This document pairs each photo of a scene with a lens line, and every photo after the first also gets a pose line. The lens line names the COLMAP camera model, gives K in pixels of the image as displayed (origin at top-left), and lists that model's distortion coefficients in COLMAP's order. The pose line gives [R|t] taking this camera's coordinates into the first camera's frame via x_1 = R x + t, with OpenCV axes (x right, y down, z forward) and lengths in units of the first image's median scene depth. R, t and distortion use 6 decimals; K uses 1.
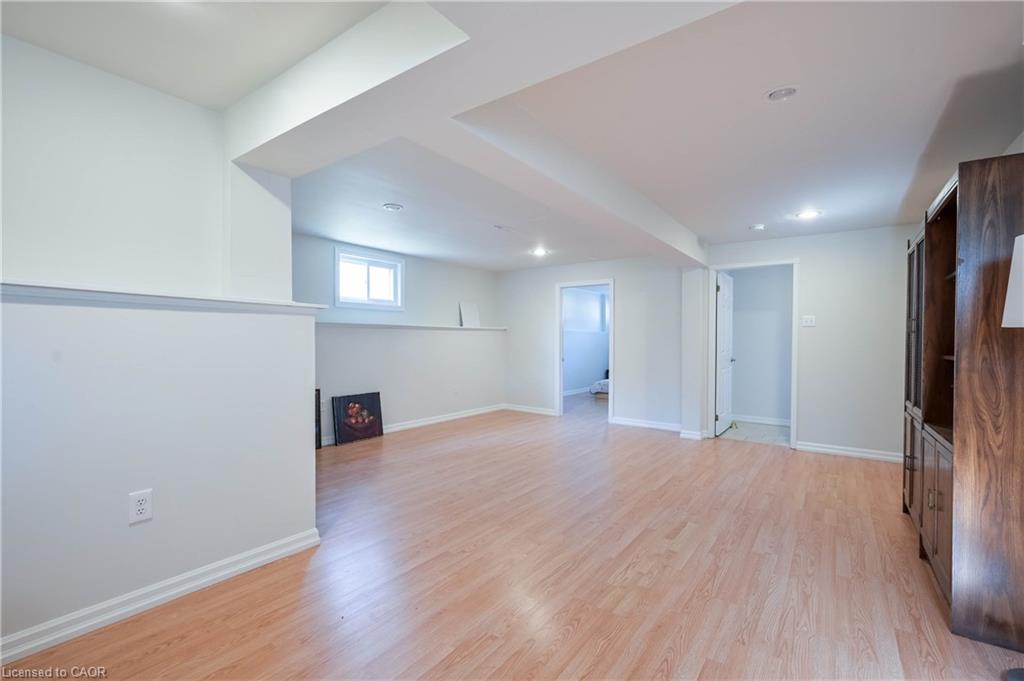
lens RADIAL K [[449.1, 0, 517.2], [0, 449.1, 341.2], [0, 0, 1]] dist [-0.000130, -0.000122]
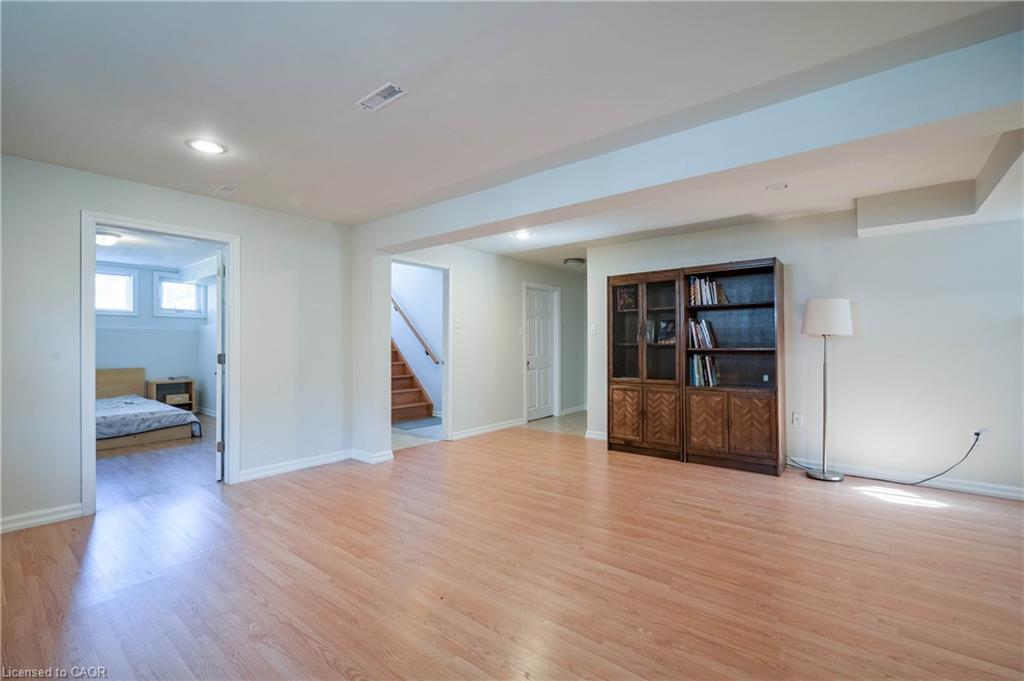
lens RADIAL K [[449.1, 0, 517.2], [0, 449.1, 341.2], [0, 0, 1]] dist [-0.000130, -0.000122]
pose [[0.056131, -0.003619, 0.998417, -0.739965], [0.004346, 0.999985, 0.003381, -0.002703], [-0.998414, 0.004150, 0.056146, 1.285715]]
